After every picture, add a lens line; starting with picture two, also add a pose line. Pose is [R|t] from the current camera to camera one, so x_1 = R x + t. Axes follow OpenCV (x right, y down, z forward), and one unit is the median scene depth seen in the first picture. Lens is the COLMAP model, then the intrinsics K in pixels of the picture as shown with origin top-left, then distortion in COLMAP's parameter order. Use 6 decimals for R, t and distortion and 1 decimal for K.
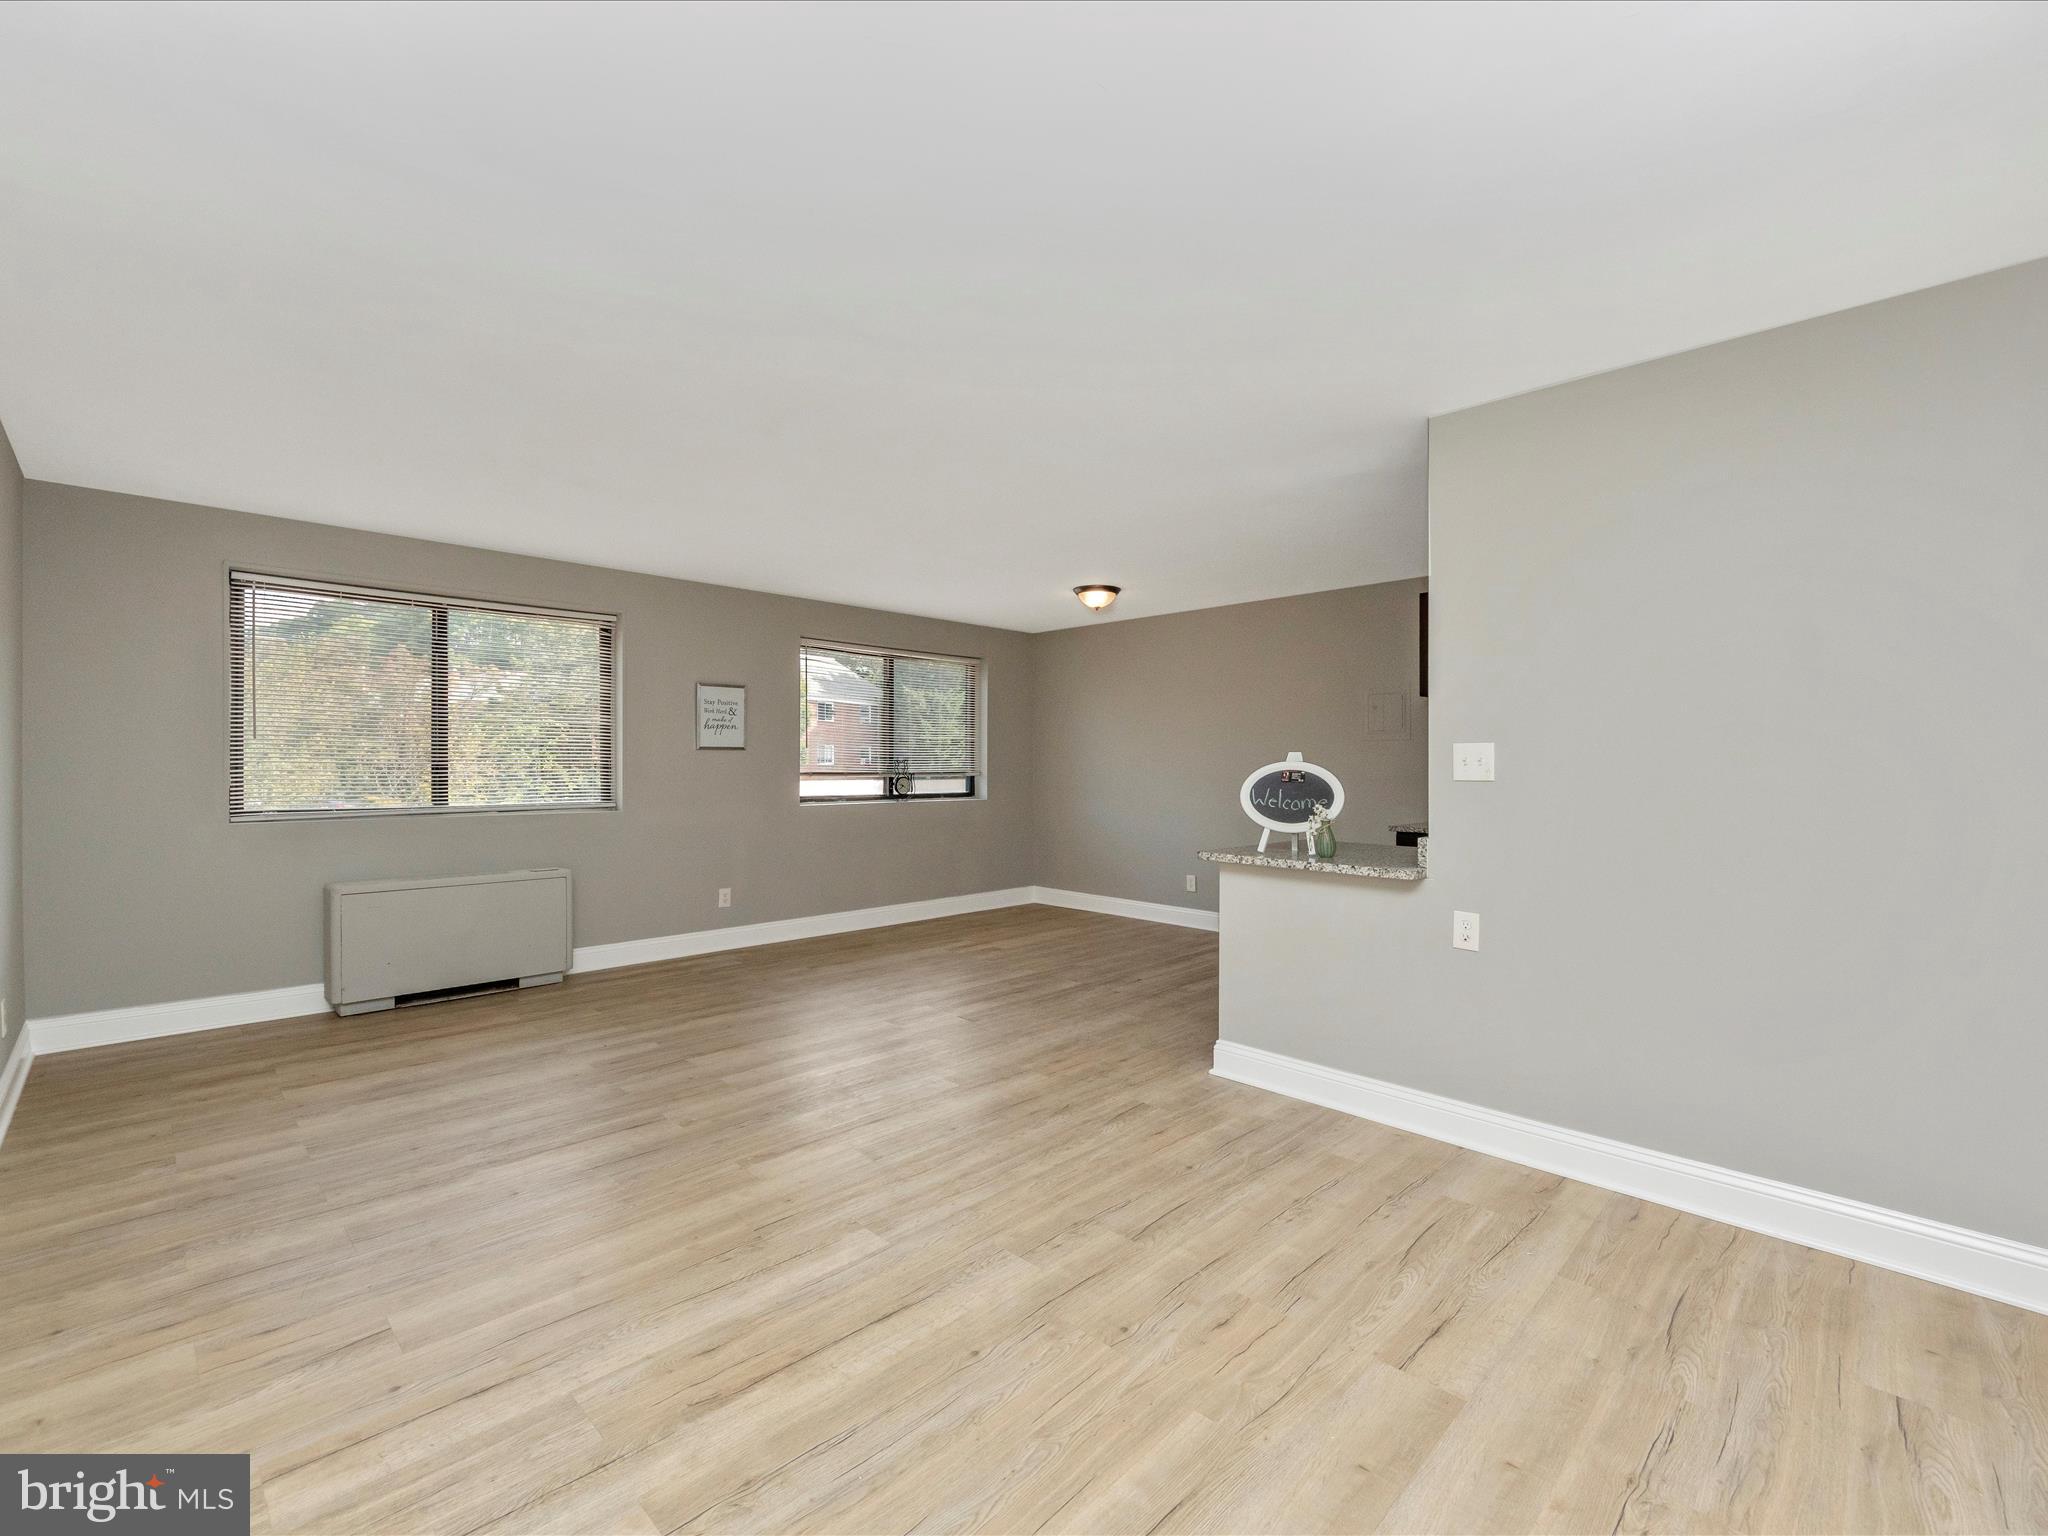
lens RADIAL K [[893.5, 0, 1033.9], [0, 893.5, 756.4], [0, 0, 1]] dist [-0.012491, 0.000772]
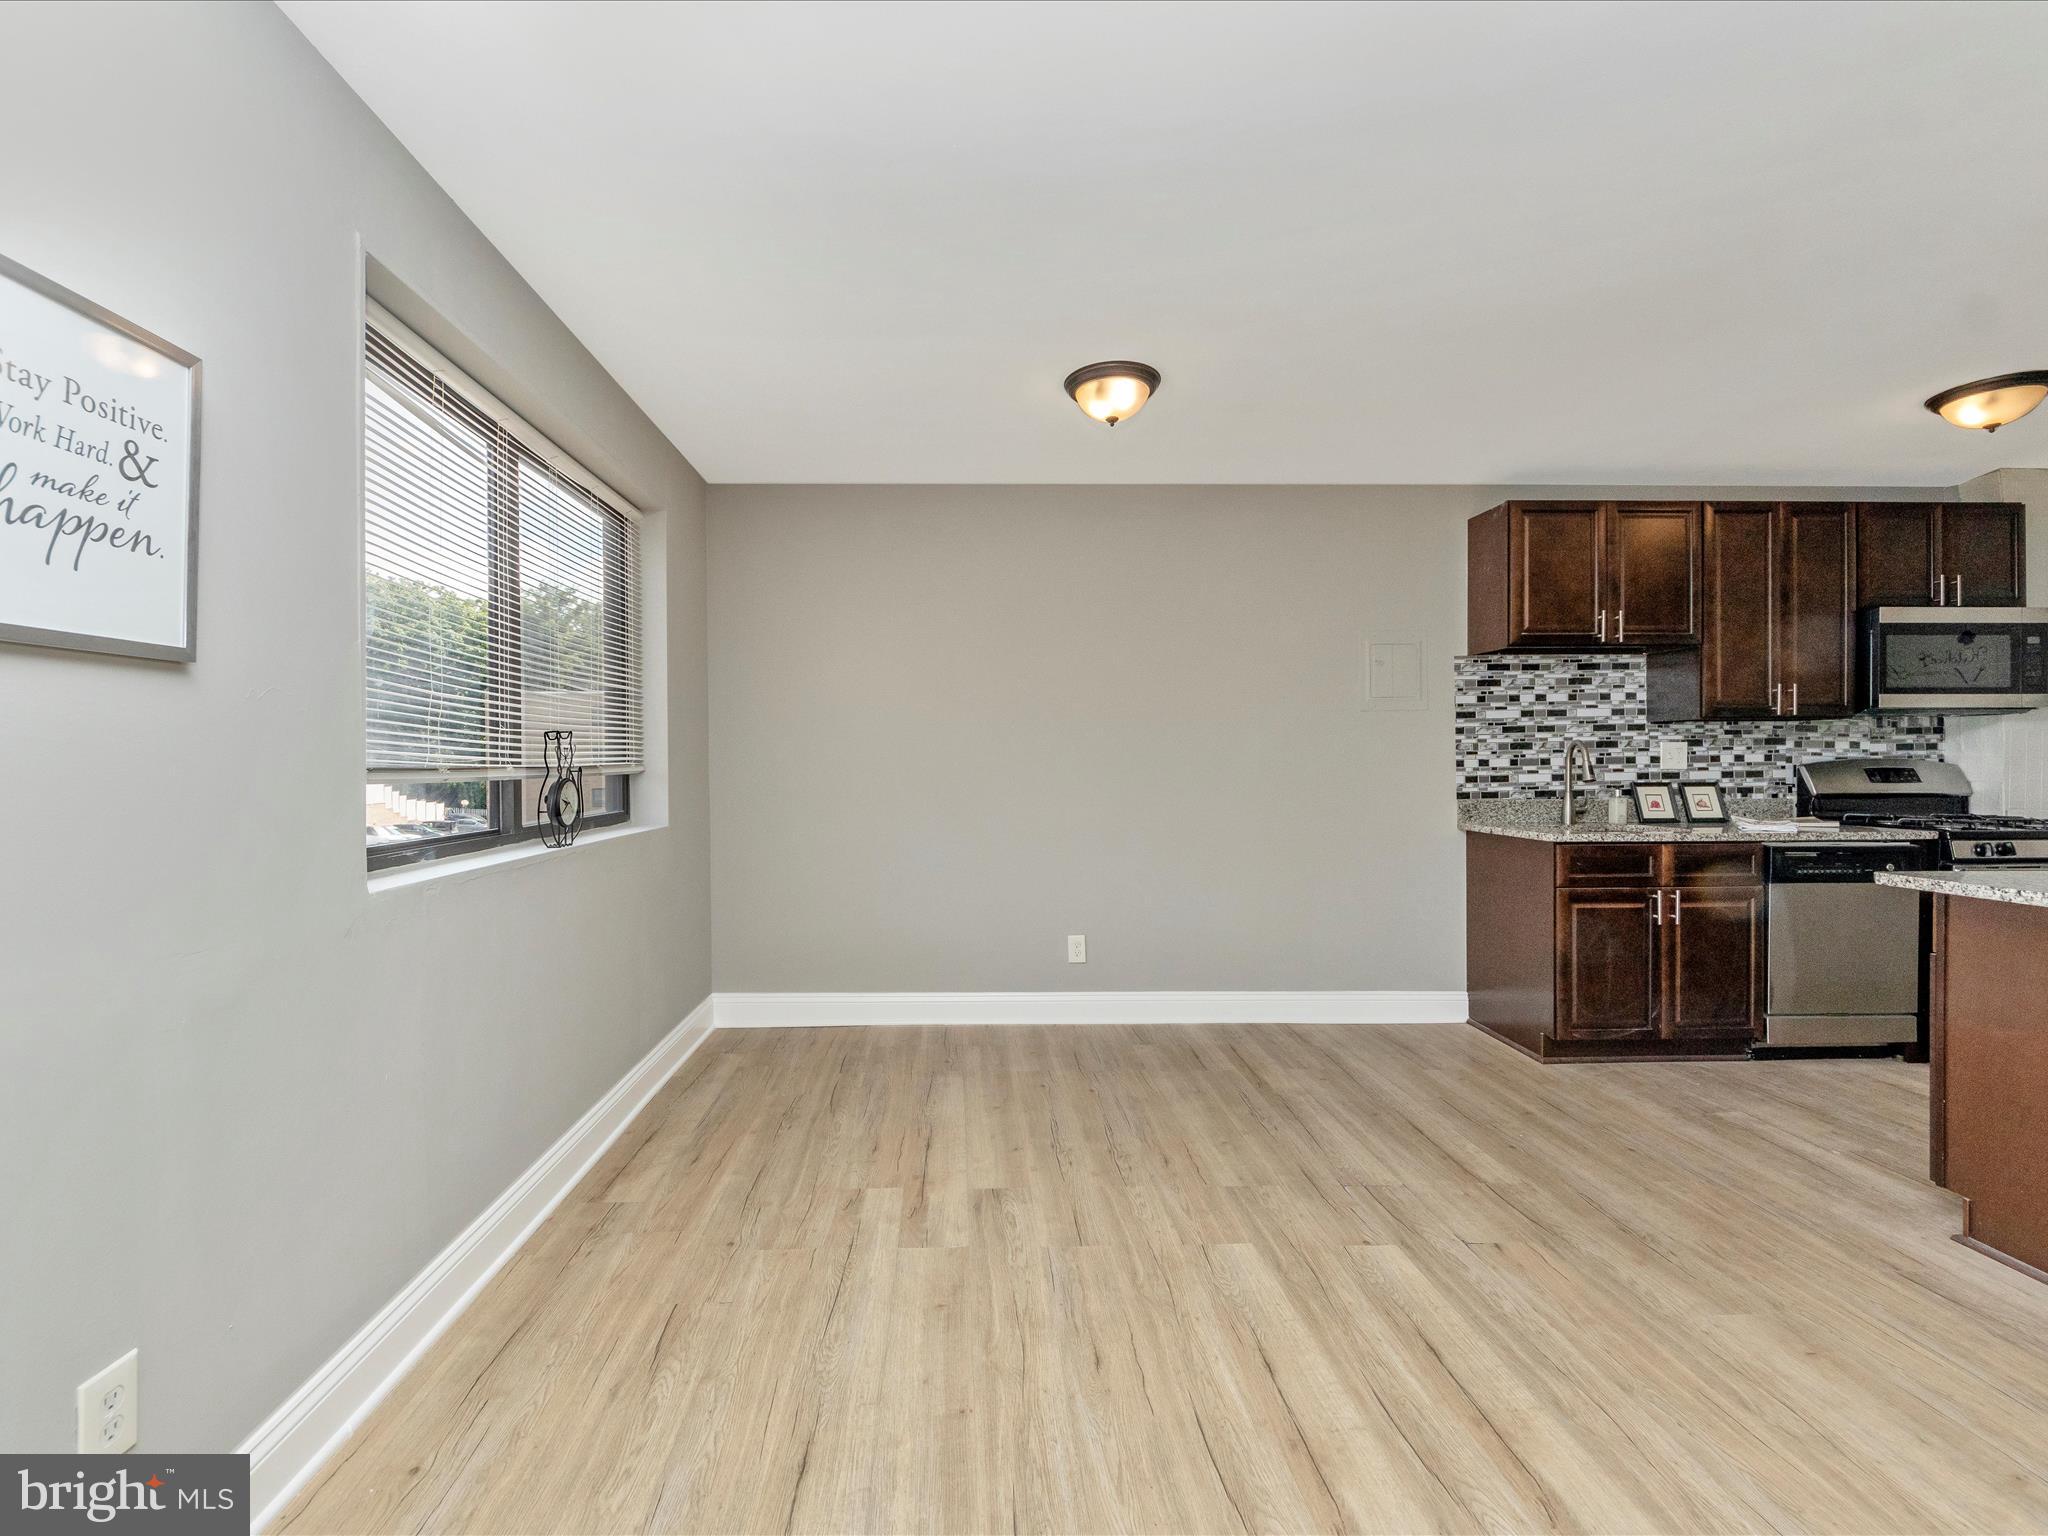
lens RADIAL K [[893.5, 0, 959.4], [0, 893.5, 756.3], [0, 0, 1]] dist [-0.012491, 0.000772]
pose [[0.698479, -0.012343, 0.715524, -0.595284], [-0.001848, 0.999817, 0.019051, 0.003857], [-0.715629, -0.014629, 0.698328, 1.220402]]
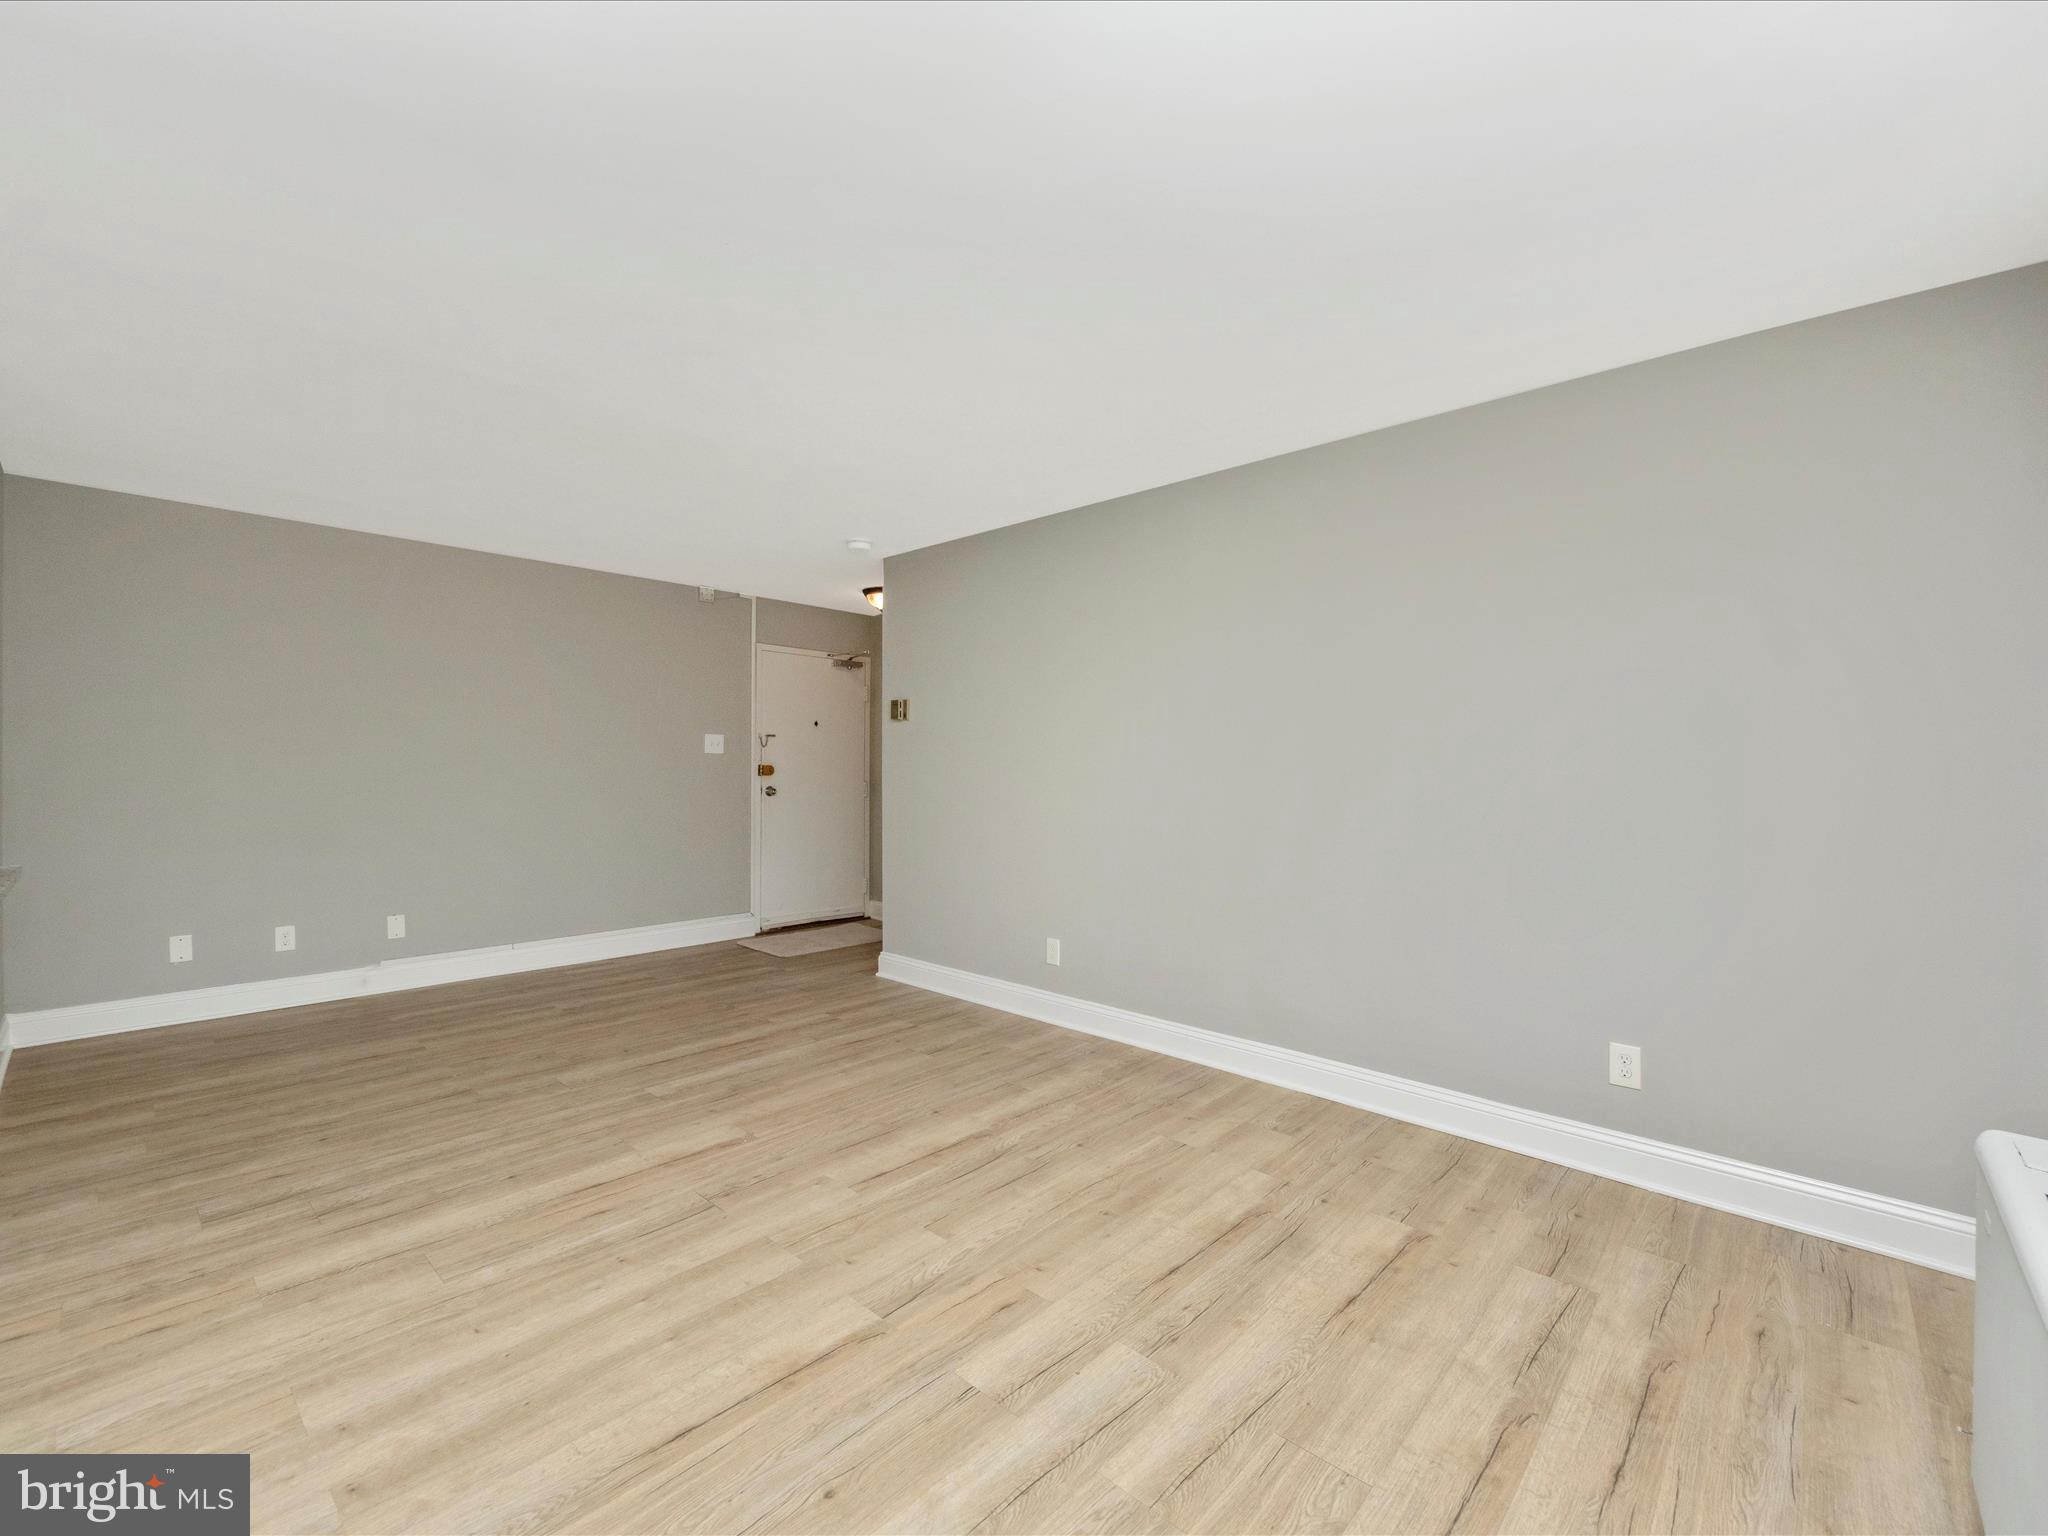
lens RADIAL K [[867.0, 0, 1026.3], [0, 867.0, 766.4], [0, 0, 1]] dist [0.002521, -0.005965]
pose [[-0.999297, -0.009737, -0.036216, -0.482114], [-0.009294, 0.999880, -0.012393, 0.020181], [0.036332, -0.012048, -0.999267, 1.612523]]
